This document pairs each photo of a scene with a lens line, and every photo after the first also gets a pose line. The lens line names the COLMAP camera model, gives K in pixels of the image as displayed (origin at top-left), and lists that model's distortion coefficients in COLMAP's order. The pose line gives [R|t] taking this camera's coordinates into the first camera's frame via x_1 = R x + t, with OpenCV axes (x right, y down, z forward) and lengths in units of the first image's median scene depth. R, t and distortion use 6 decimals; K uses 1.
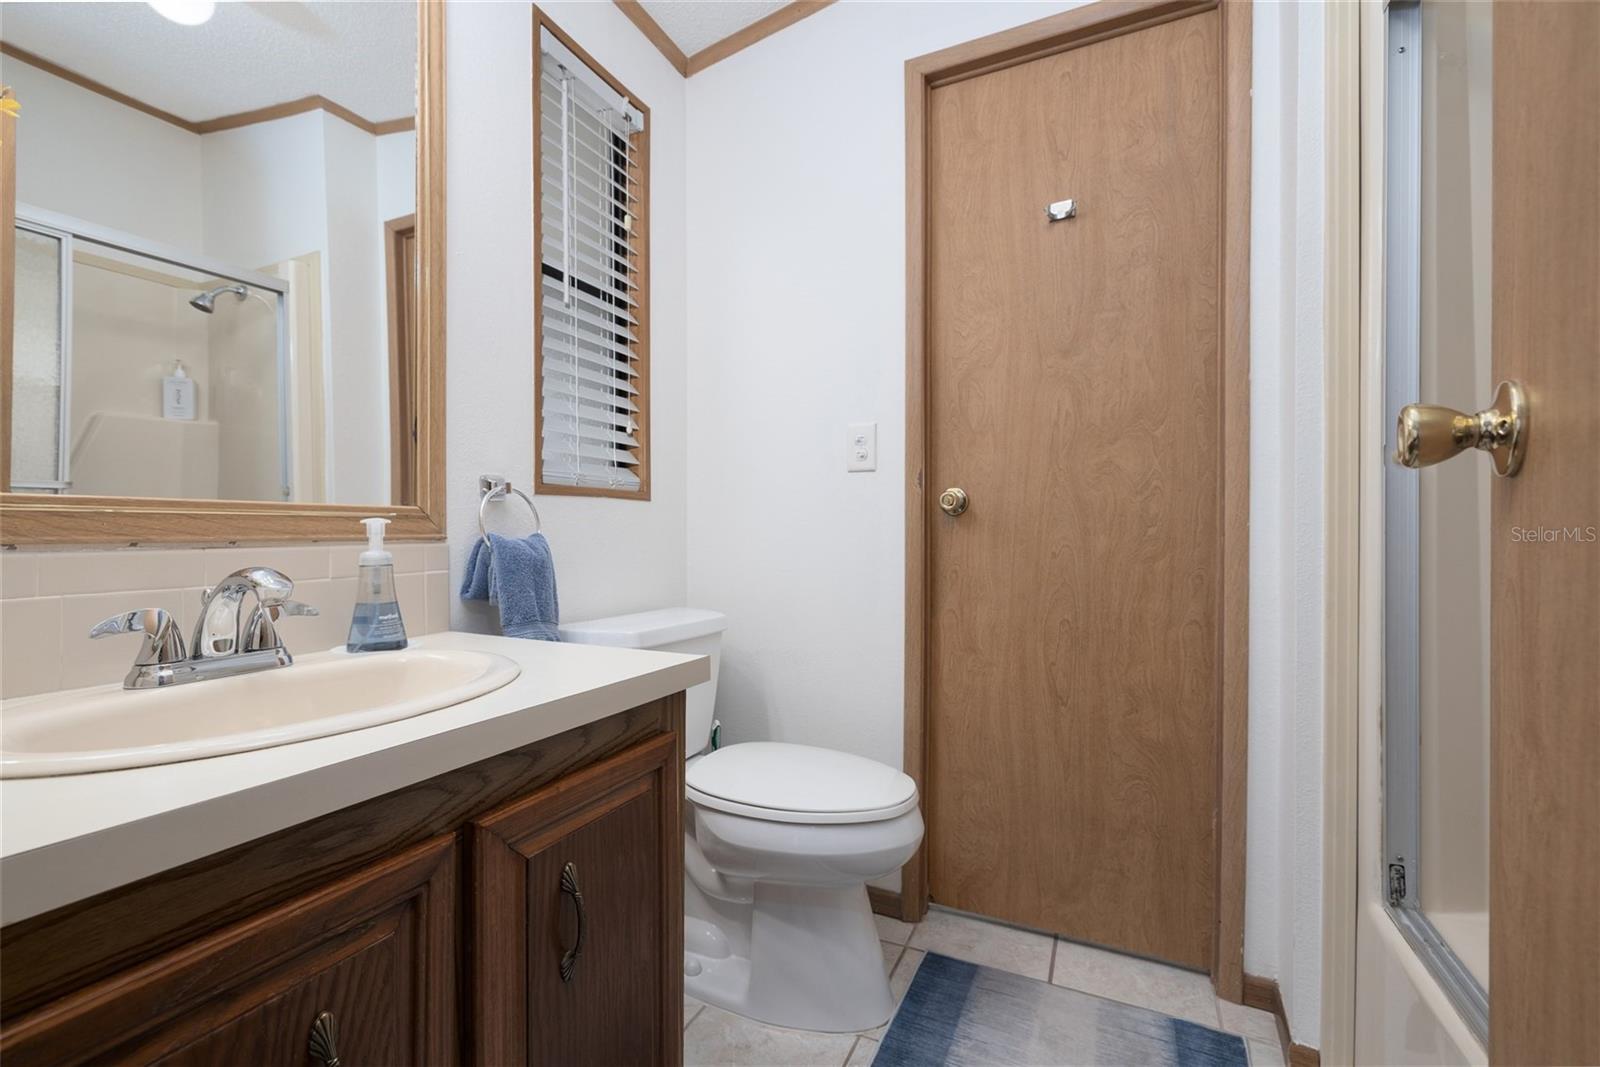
lens RADIAL K [[678.7, 0, 798.6], [0, 678.7, 536.3], [0, 0, 1]] dist [0.001920, 0.000374]
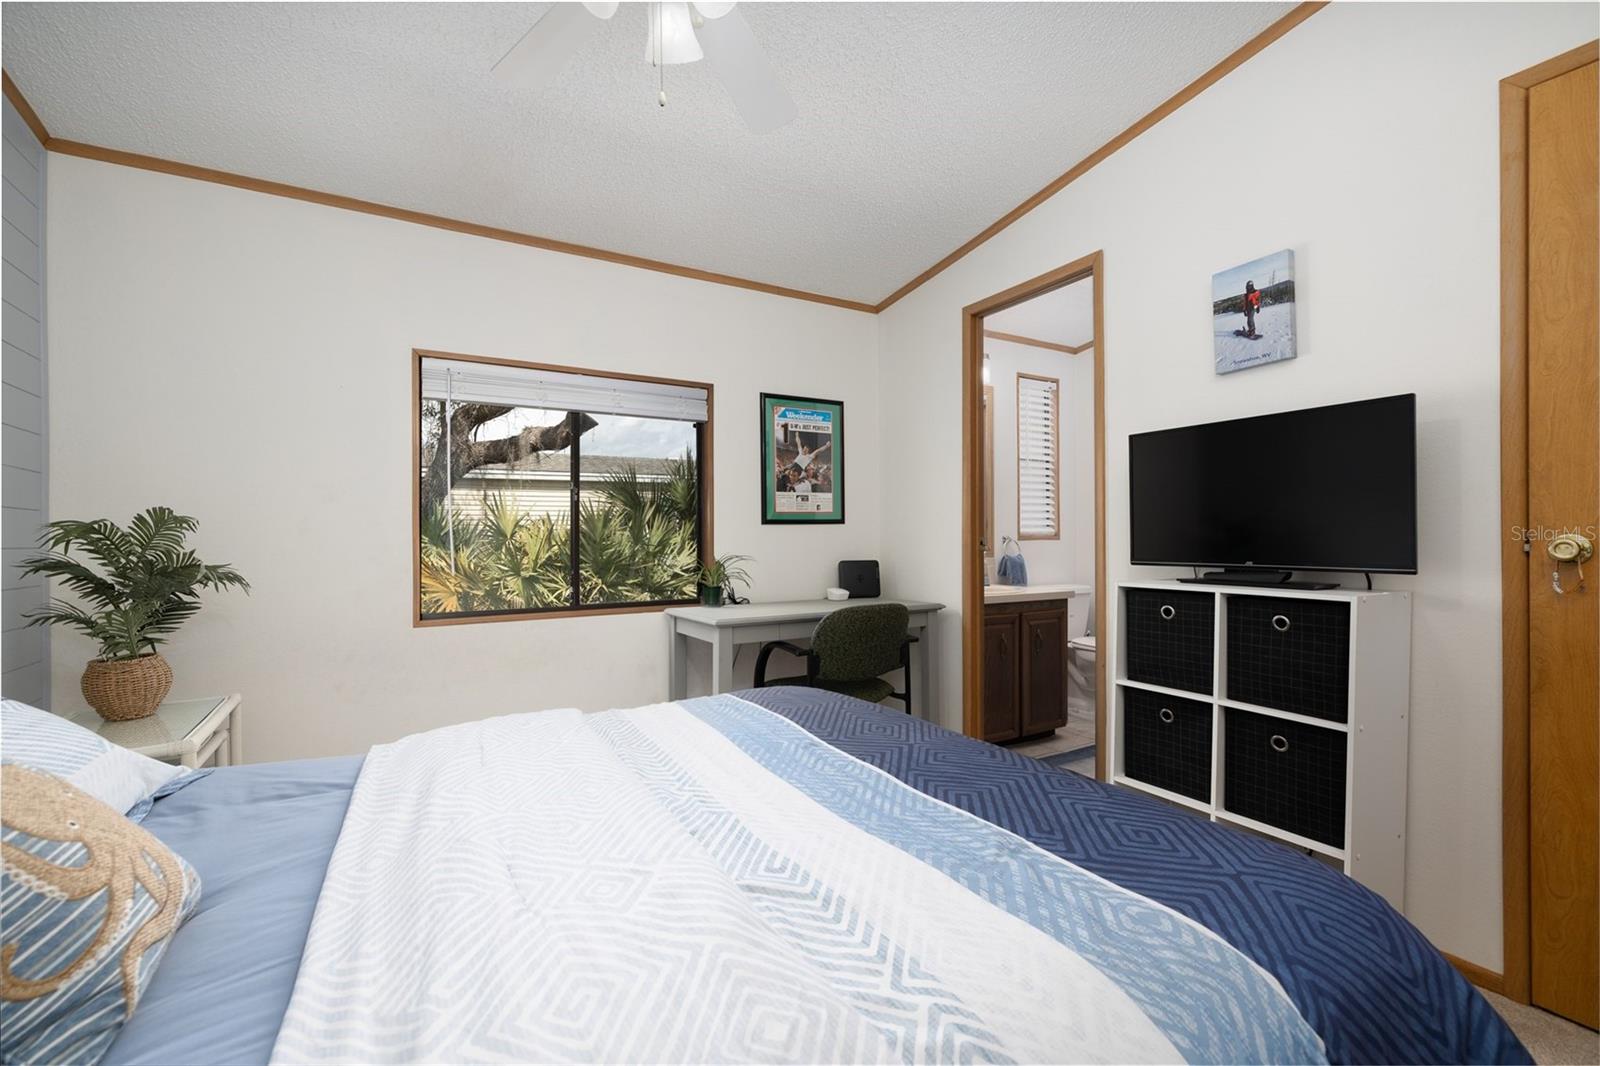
lens RADIAL K [[671.1, 0, 796.7], [0, 671.1, 533.2], [0, 0, 1]] dist [0.001938, 0.000623]
pose [[0.823949, -0.004327, -0.566647, 0.517457], [0.001073, 0.999981, -0.006075, -0.083935], [0.566663, 0.004398, 0.823938, -2.131583]]
